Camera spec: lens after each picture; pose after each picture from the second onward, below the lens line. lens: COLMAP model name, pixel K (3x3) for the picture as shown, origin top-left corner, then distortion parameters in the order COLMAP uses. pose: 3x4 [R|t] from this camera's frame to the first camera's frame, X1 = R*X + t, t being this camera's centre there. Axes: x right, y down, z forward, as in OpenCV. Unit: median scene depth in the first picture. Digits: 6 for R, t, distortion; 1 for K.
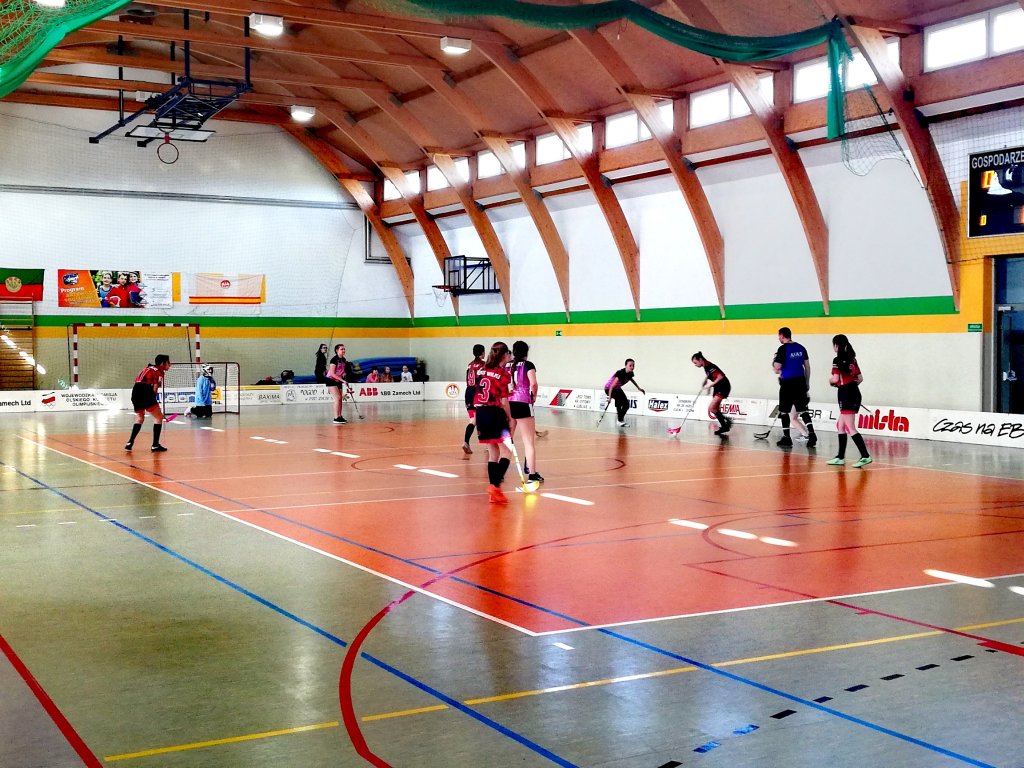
lens RADIAL K [[1292.9, 0, 512.0], [0, 1292.9, 384.0], [0, 0, 1]] dist [0.023815, -0.000626]
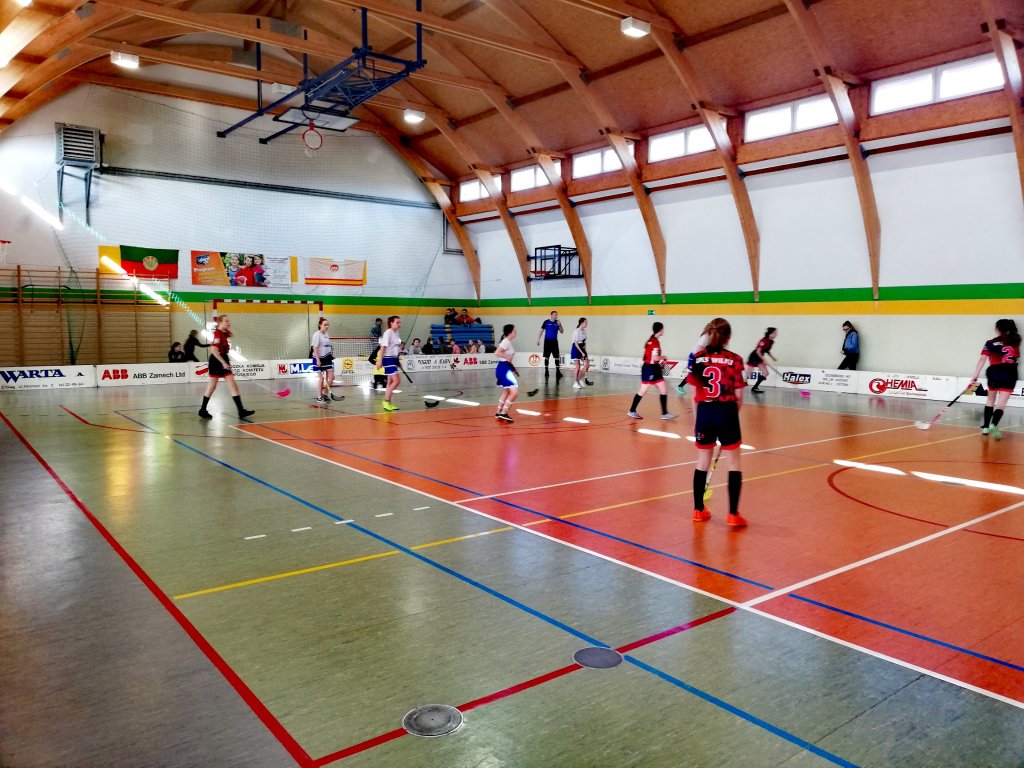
lens RADIAL K [[769.0, 0, 517.9], [0, 769.0, 387.7], [0, 0, 1]] dist [0.008588, -0.004153]
pose [[0.989167, -0.005145, 0.146703, -0.176166], [-0.003080, 0.998438, 0.055784, -0.009261], [-0.146761, -0.055631, 0.987606, 0.311079]]
